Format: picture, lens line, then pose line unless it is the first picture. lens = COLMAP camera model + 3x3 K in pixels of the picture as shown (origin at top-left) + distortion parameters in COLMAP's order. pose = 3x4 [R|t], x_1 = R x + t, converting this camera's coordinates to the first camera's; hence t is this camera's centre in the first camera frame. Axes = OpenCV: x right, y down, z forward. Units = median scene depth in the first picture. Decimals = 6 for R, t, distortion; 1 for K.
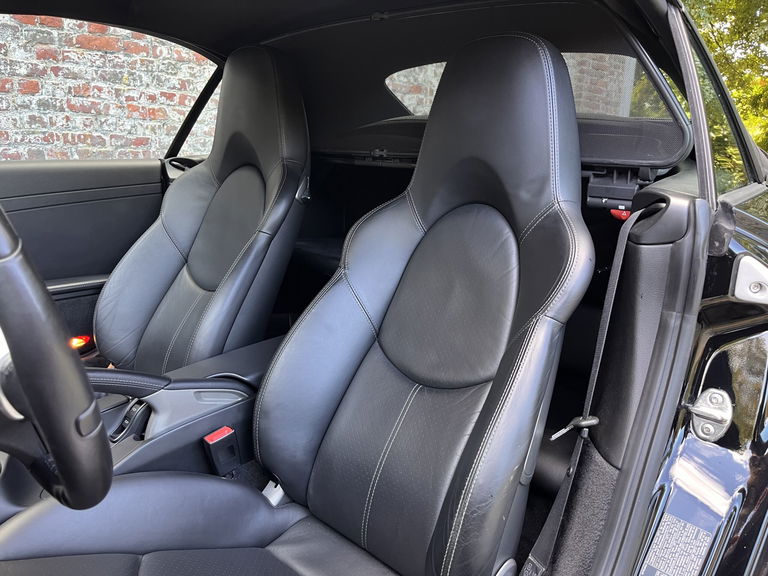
lens RADIAL K [[572.6, 0, 391.5], [0, 572.6, 277.9], [0, 0, 1]] dist [0.080322, -0.118111]
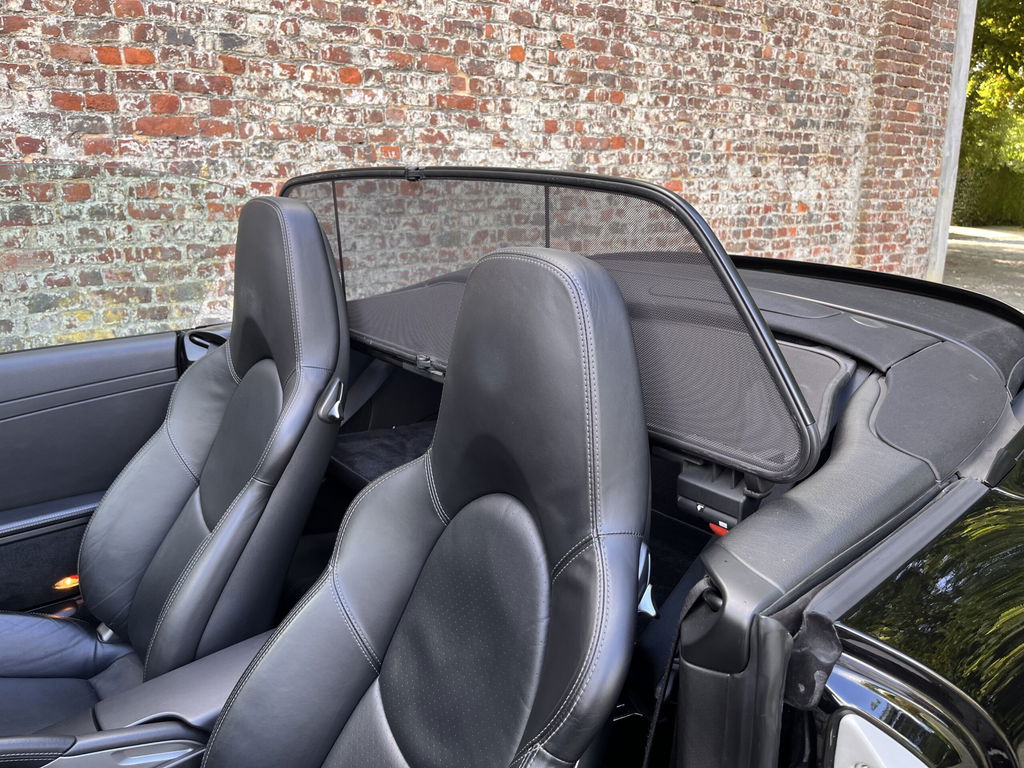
lens RADIAL K [[774.2, 0, 512.8], [0, 774.2, 379.3], [0, 0, 1]] dist [0.054831, -0.069815]
pose [[0.987871, 0.001899, -0.155262, 0.102520], [0.002406, 0.999618, 0.027535, -0.100687], [0.155255, -0.027575, 0.987489, 0.049813]]
